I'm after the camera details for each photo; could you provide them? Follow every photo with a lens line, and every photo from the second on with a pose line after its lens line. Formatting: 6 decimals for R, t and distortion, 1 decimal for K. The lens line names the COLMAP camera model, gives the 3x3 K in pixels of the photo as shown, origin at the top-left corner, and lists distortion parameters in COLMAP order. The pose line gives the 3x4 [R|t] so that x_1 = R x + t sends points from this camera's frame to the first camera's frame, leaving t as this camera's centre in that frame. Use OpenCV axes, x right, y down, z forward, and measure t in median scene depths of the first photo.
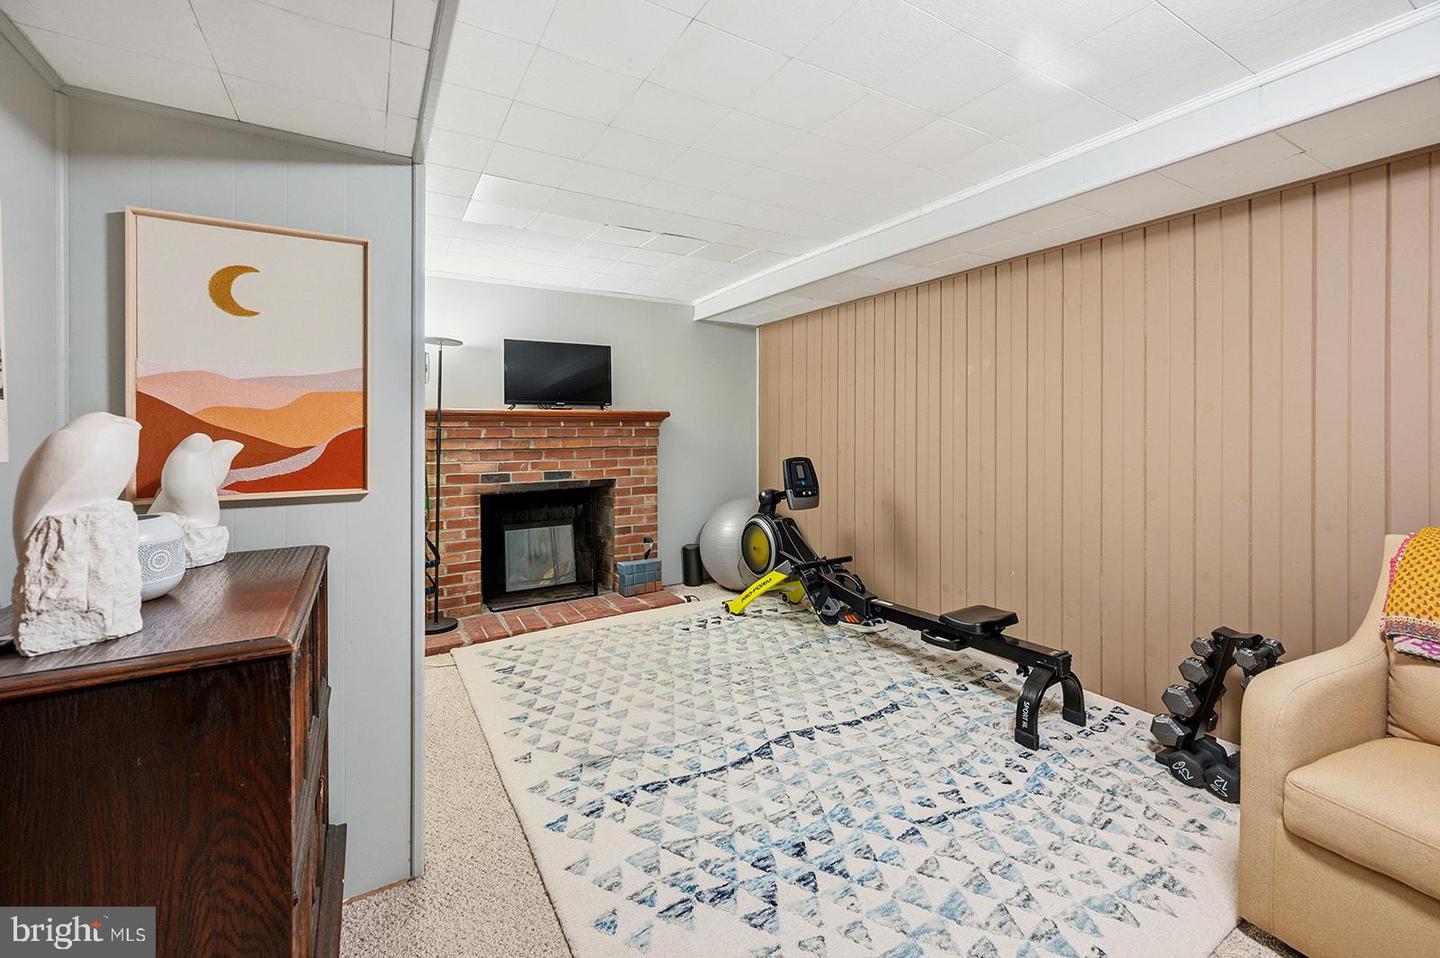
lens RADIAL K [[574.2, 0, 728.3], [0, 574.2, 434.4], [0, 0, 1]] dist [-0.002407, -0.000207]
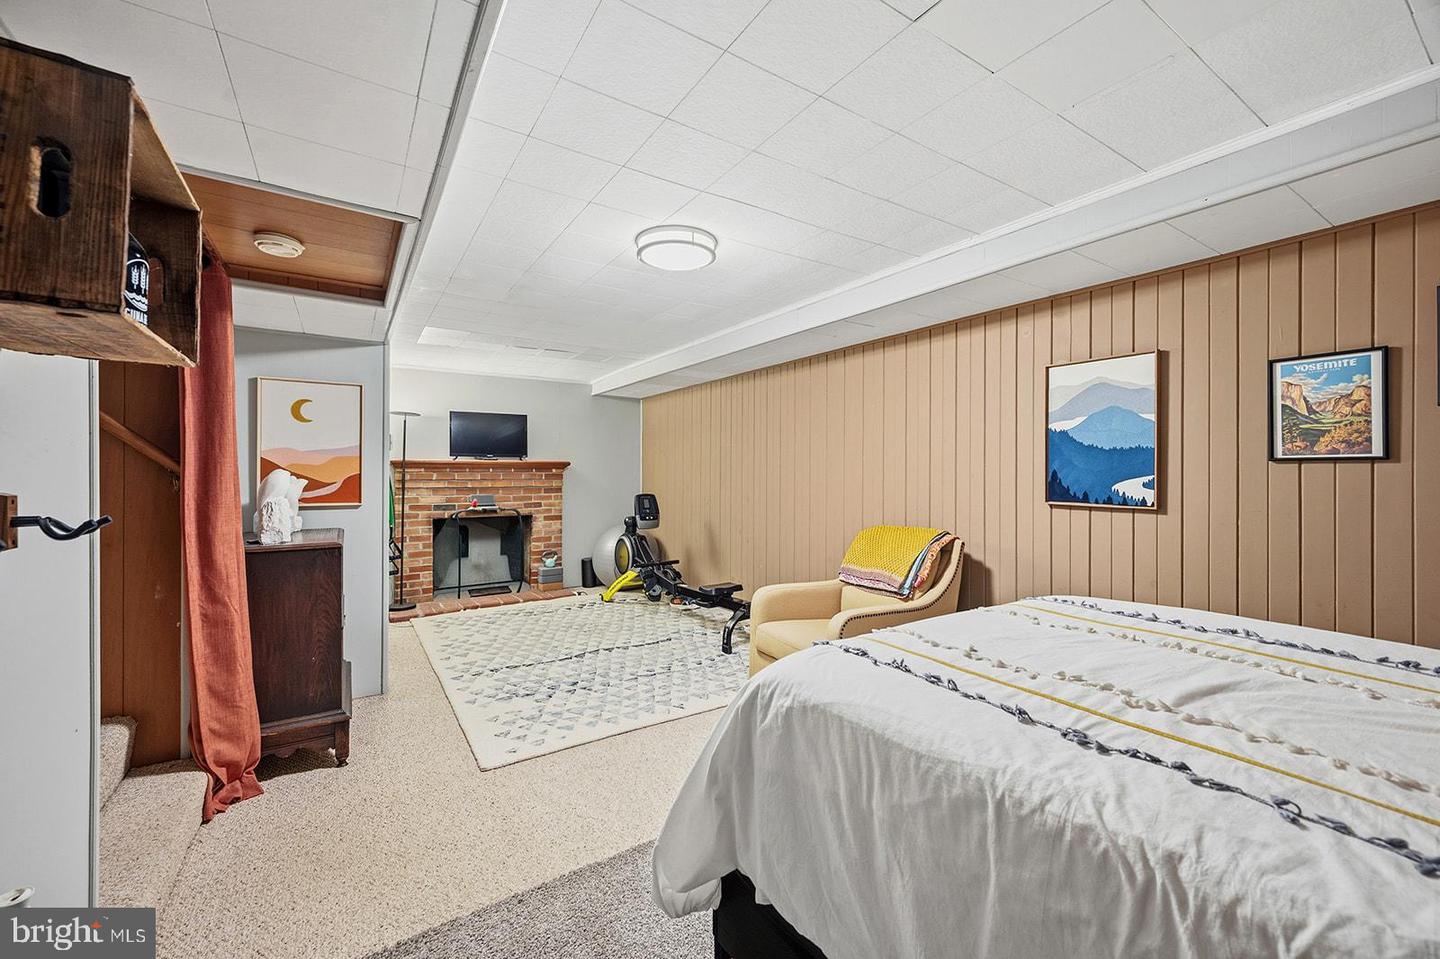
lens RADIAL K [[578.4, 0, 720.0], [0, 578.4, 479.5], [0, 0, 1]] dist [-0.019571, -0.000044]
pose [[0.999811, 0.007632, 0.017865, 0.314638], [-0.007658, 0.999970, 0.001420, -0.001556], [-0.017854, -0.001557, 0.999839, -0.548572]]
